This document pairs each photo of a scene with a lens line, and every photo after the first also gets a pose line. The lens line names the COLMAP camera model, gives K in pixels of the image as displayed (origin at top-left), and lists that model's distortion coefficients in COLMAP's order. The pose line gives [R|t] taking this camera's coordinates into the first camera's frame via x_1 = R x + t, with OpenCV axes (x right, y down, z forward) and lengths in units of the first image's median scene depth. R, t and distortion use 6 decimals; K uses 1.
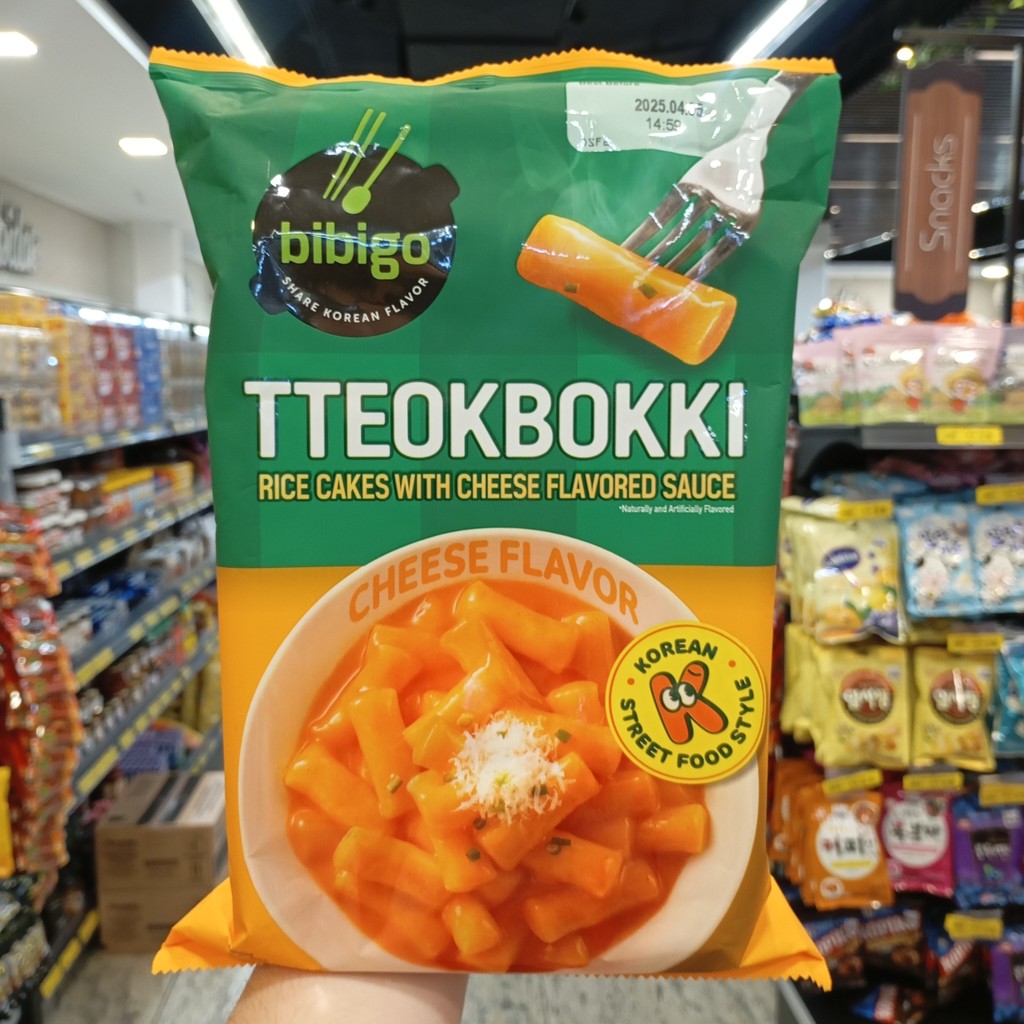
lens RADIAL K [[1118.4, 0, 512.0], [0, 1118.4, 512.0], [0, 0, 1]] dist [-0.000998, -0.000787]
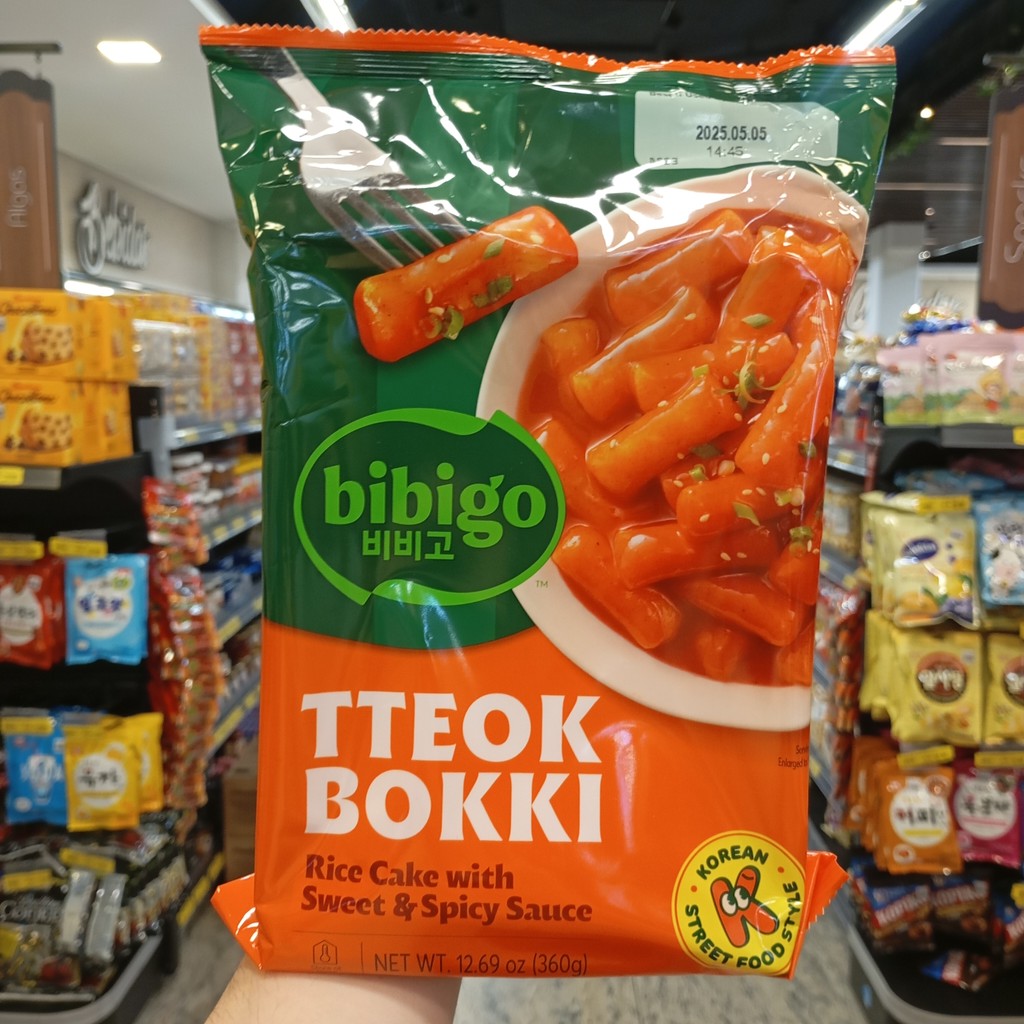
lens RADIAL K [[1114.6, 0, 511.9], [0, 1114.6, 507.5], [0, 0, 1]] dist [0.027099, -0.041407]
pose [[0.997105, 0.024515, -0.071970, -0.020409], [-0.024597, 0.999697, -0.000250, 0.011384], [0.071942, 0.002019, 0.997407, -0.098402]]
